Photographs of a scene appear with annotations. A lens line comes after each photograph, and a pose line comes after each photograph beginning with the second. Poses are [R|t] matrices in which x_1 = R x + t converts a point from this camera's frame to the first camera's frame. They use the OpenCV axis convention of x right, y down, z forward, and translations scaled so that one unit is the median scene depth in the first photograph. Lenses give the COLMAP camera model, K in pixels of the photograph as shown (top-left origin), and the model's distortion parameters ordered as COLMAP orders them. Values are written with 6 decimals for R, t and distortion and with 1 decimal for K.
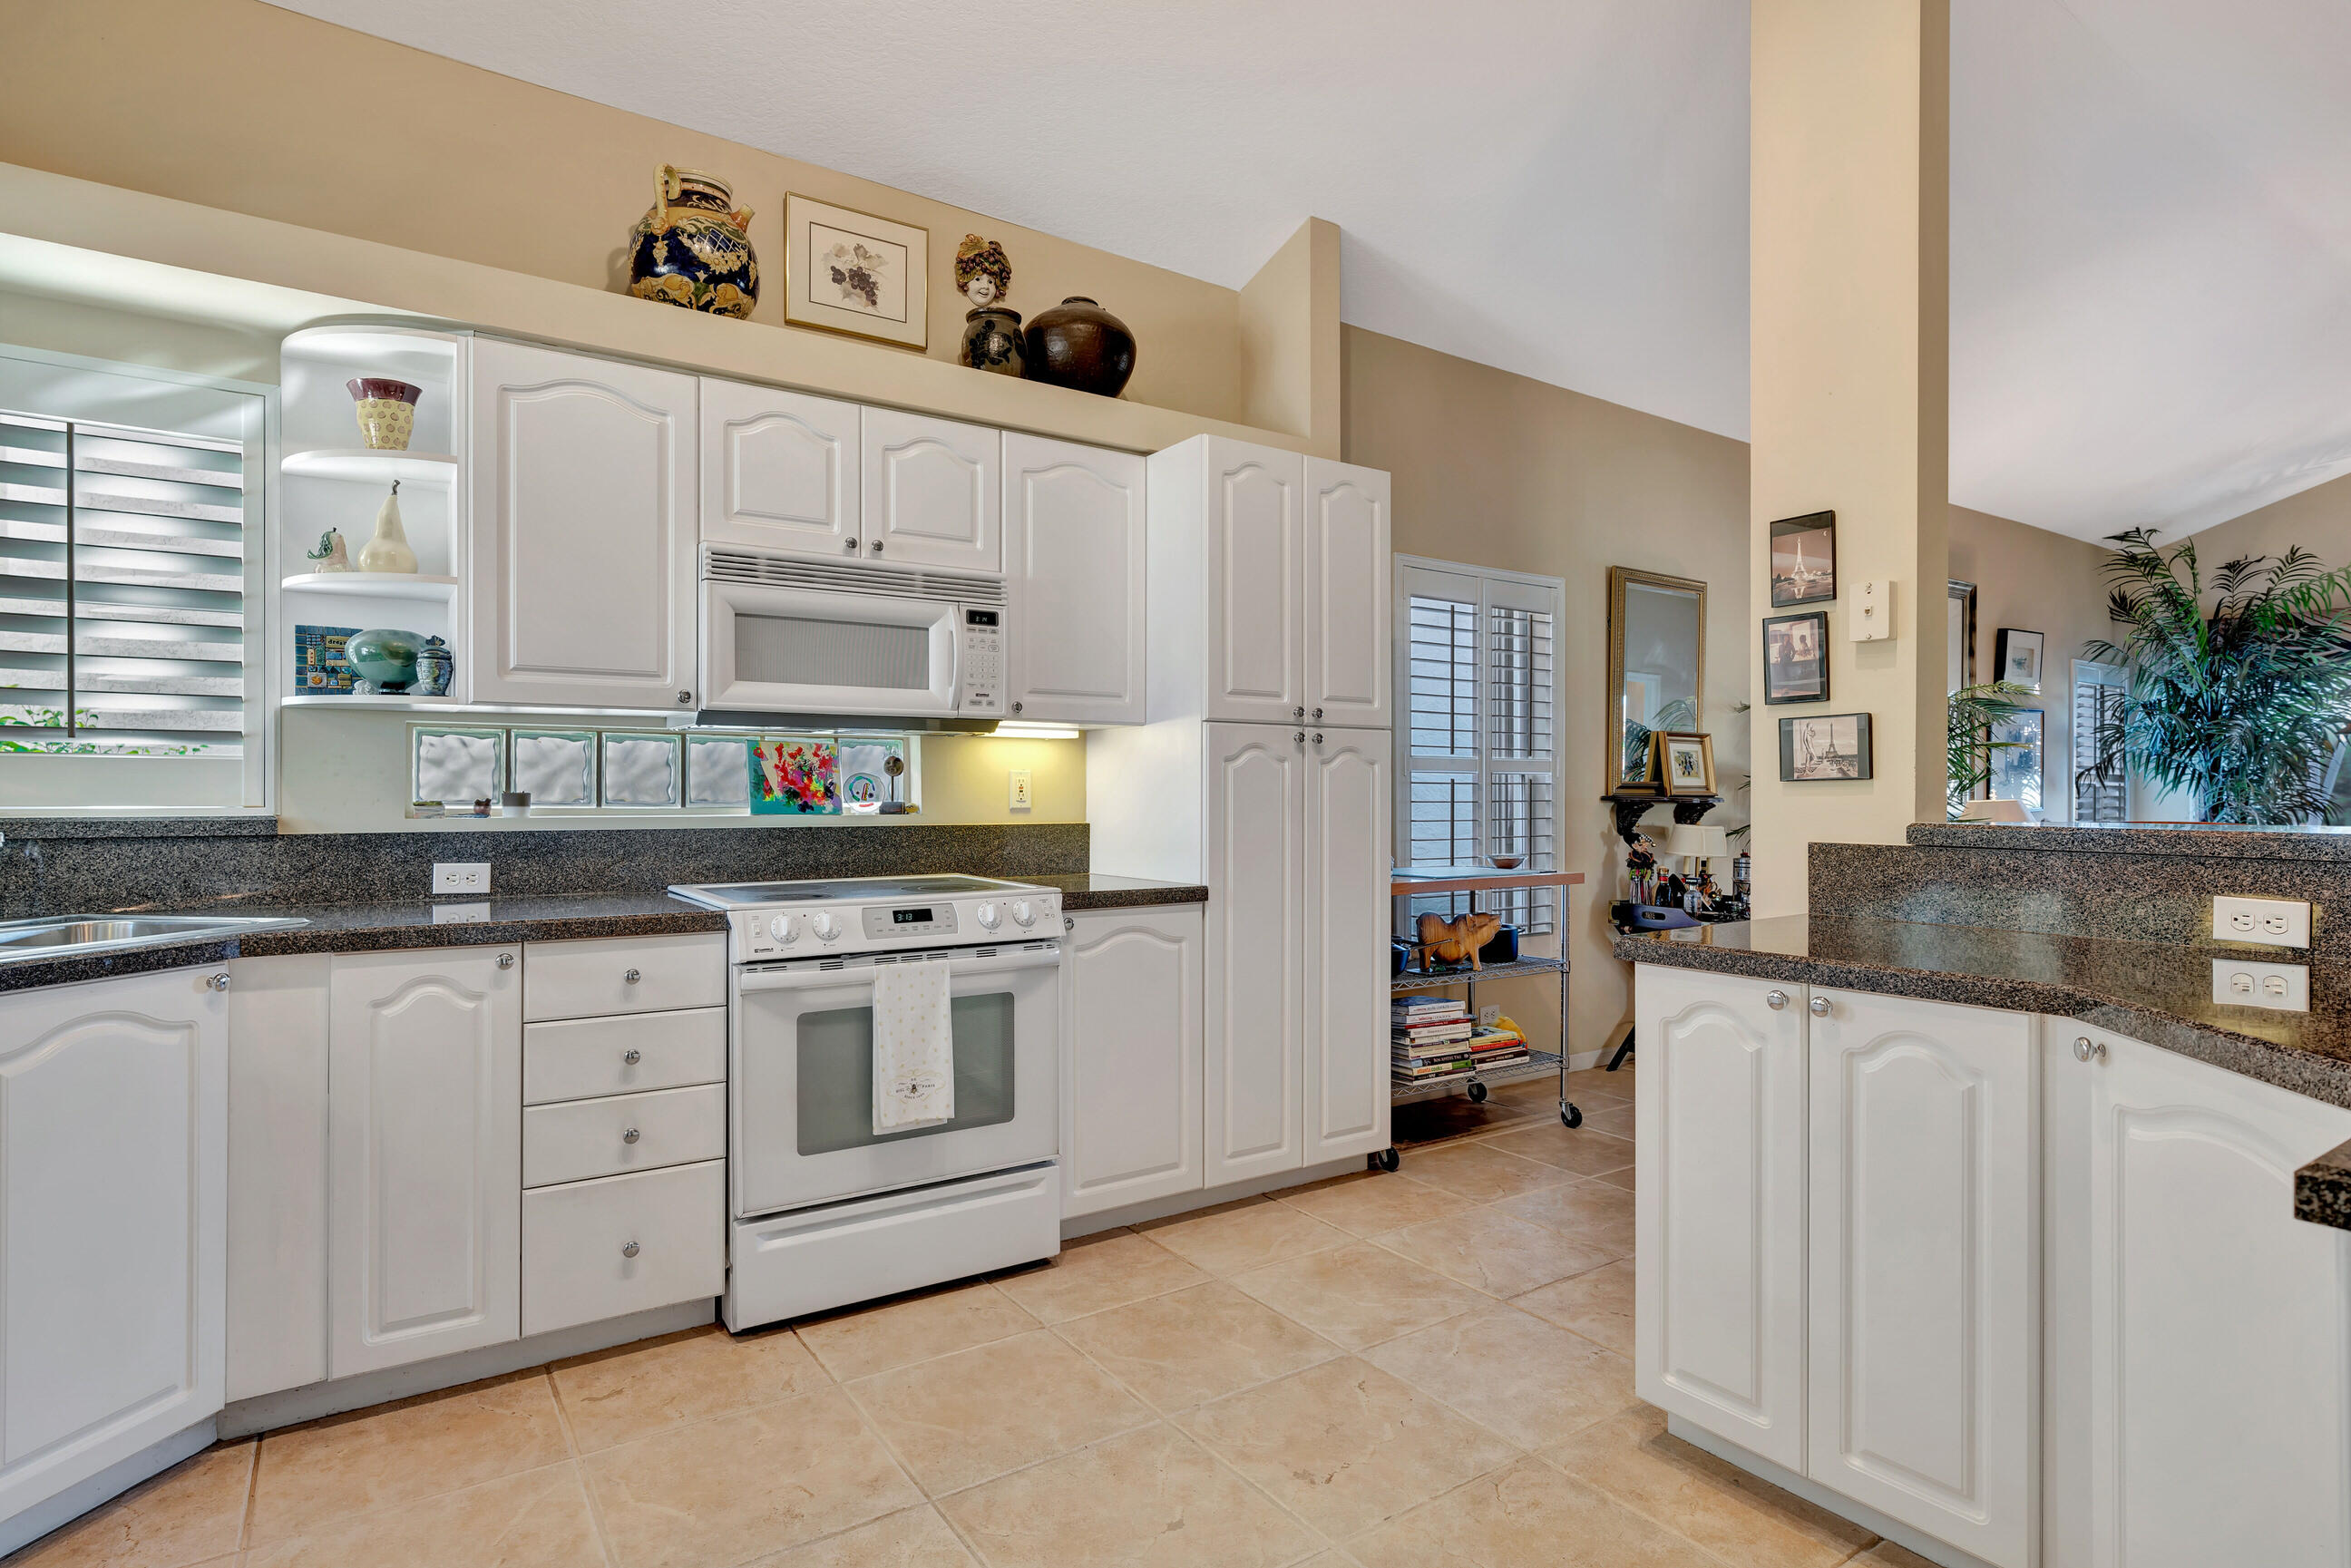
lens RADIAL K [[1201.6, 0, 1168.6], [0, 1201.6, 793.2], [0, 0, 1]] dist [0.002318, -0.001059]
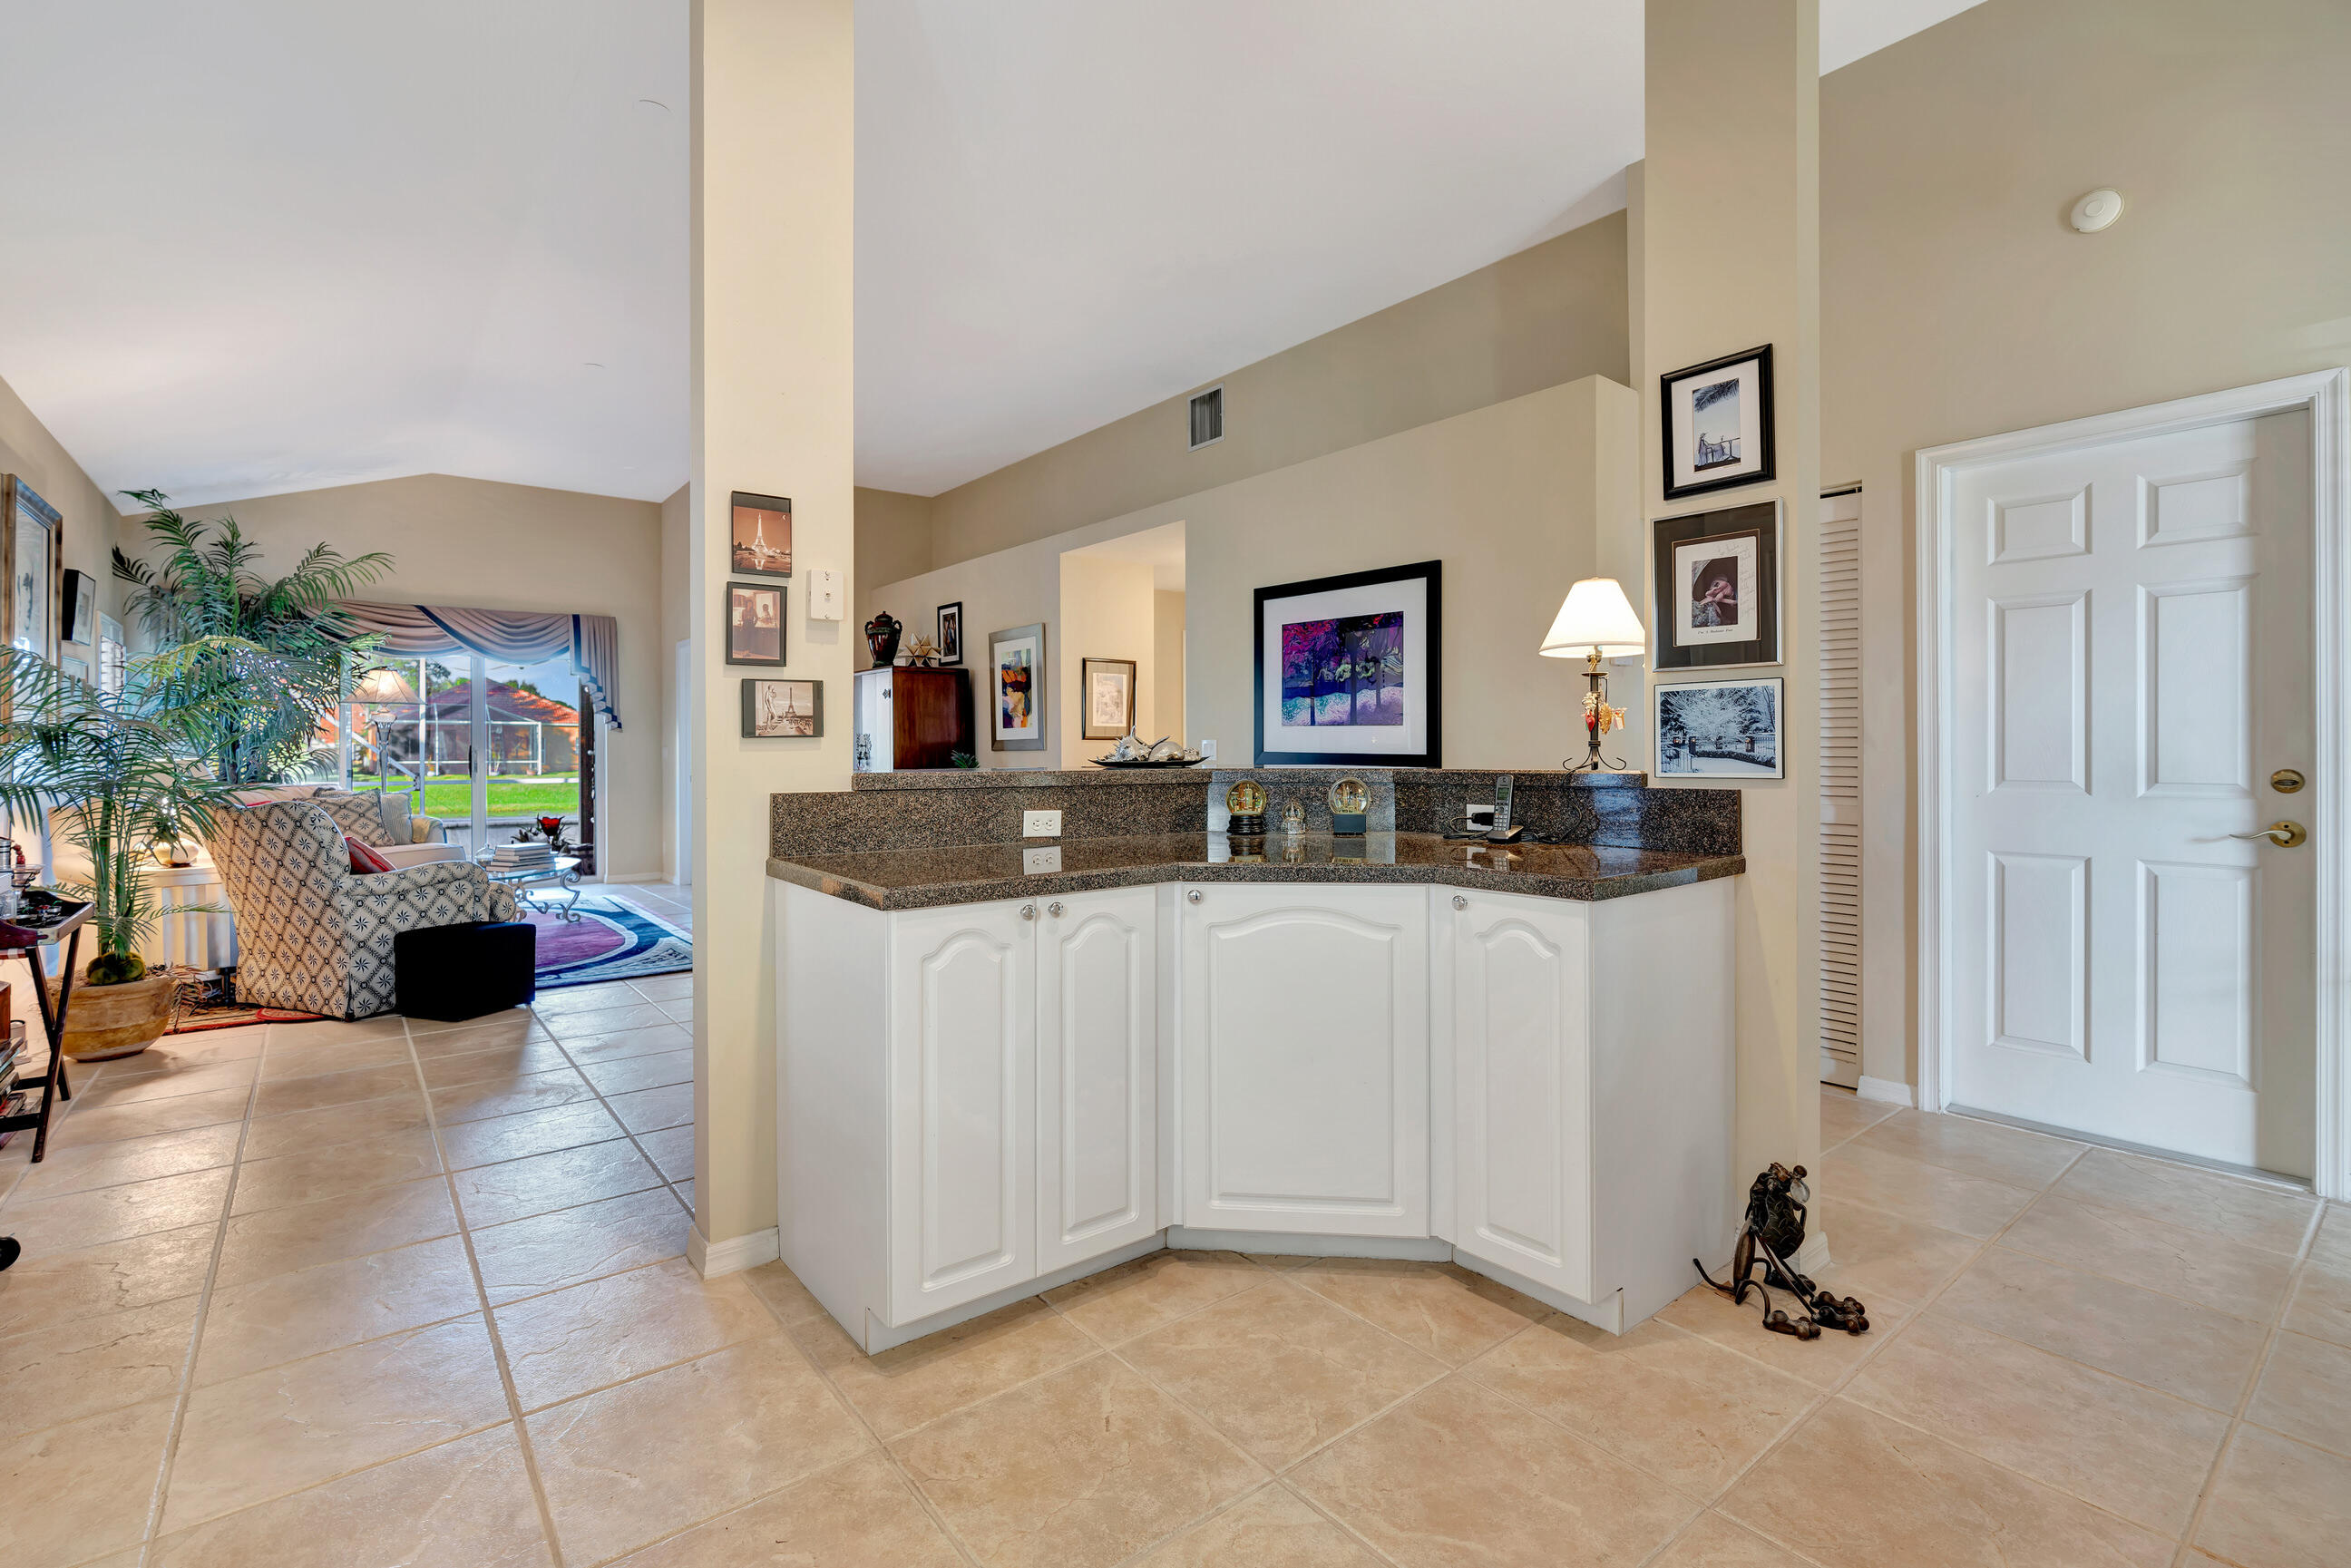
lens RADIAL K [[1059.3, 0, 1165.1], [0, 1059.3, 755.7], [0, 0, 1]] dist [-0.003228, -0.000223]
pose [[-0.067415, -0.005510, 0.997710, -0.448453], [0.002968, 0.999979, 0.005723, 0.001835], [-0.997721, 0.003347, -0.067397, 0.688961]]
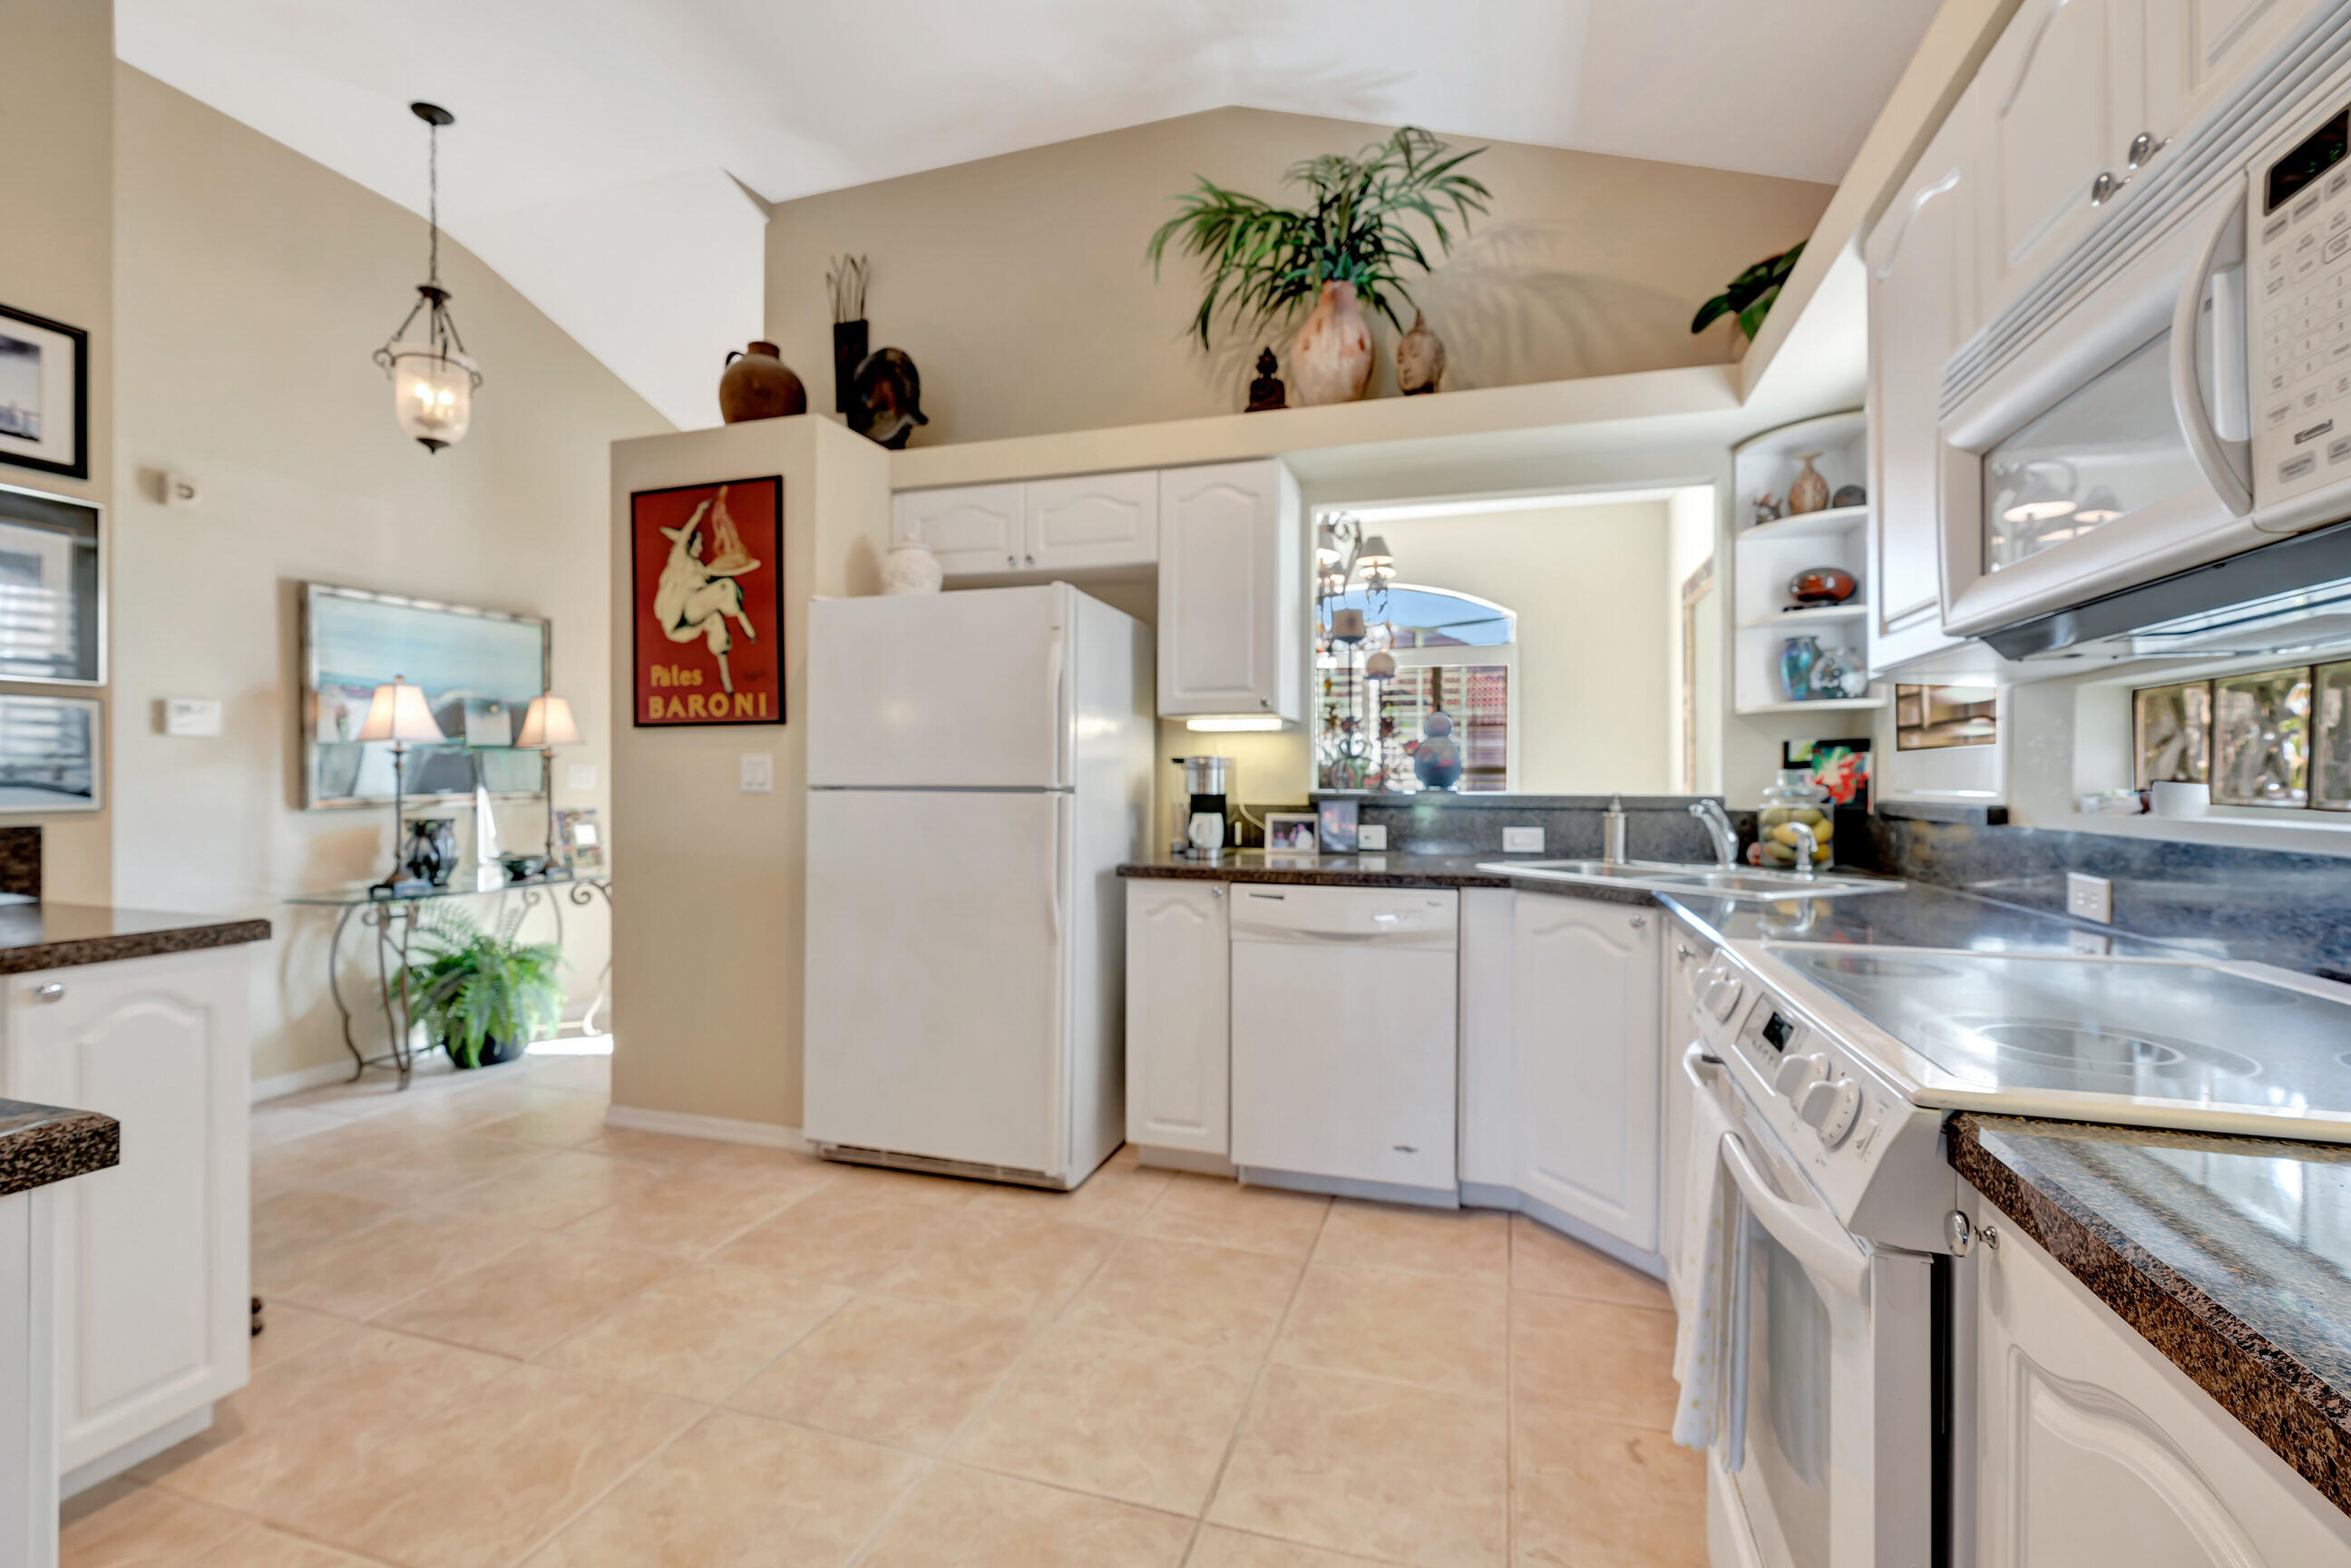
lens RADIAL K [[1059.3, 0, 1171.6], [0, 1059.3, 781.1], [0, 0, 1]] dist [-0.003228, -0.000223]
pose [[-0.790300, -0.000828, -0.612720, 0.260000], [-0.003112, 0.999992, 0.002664, 0.000793], [0.612712, 0.004012, -0.790296, 1.275768]]
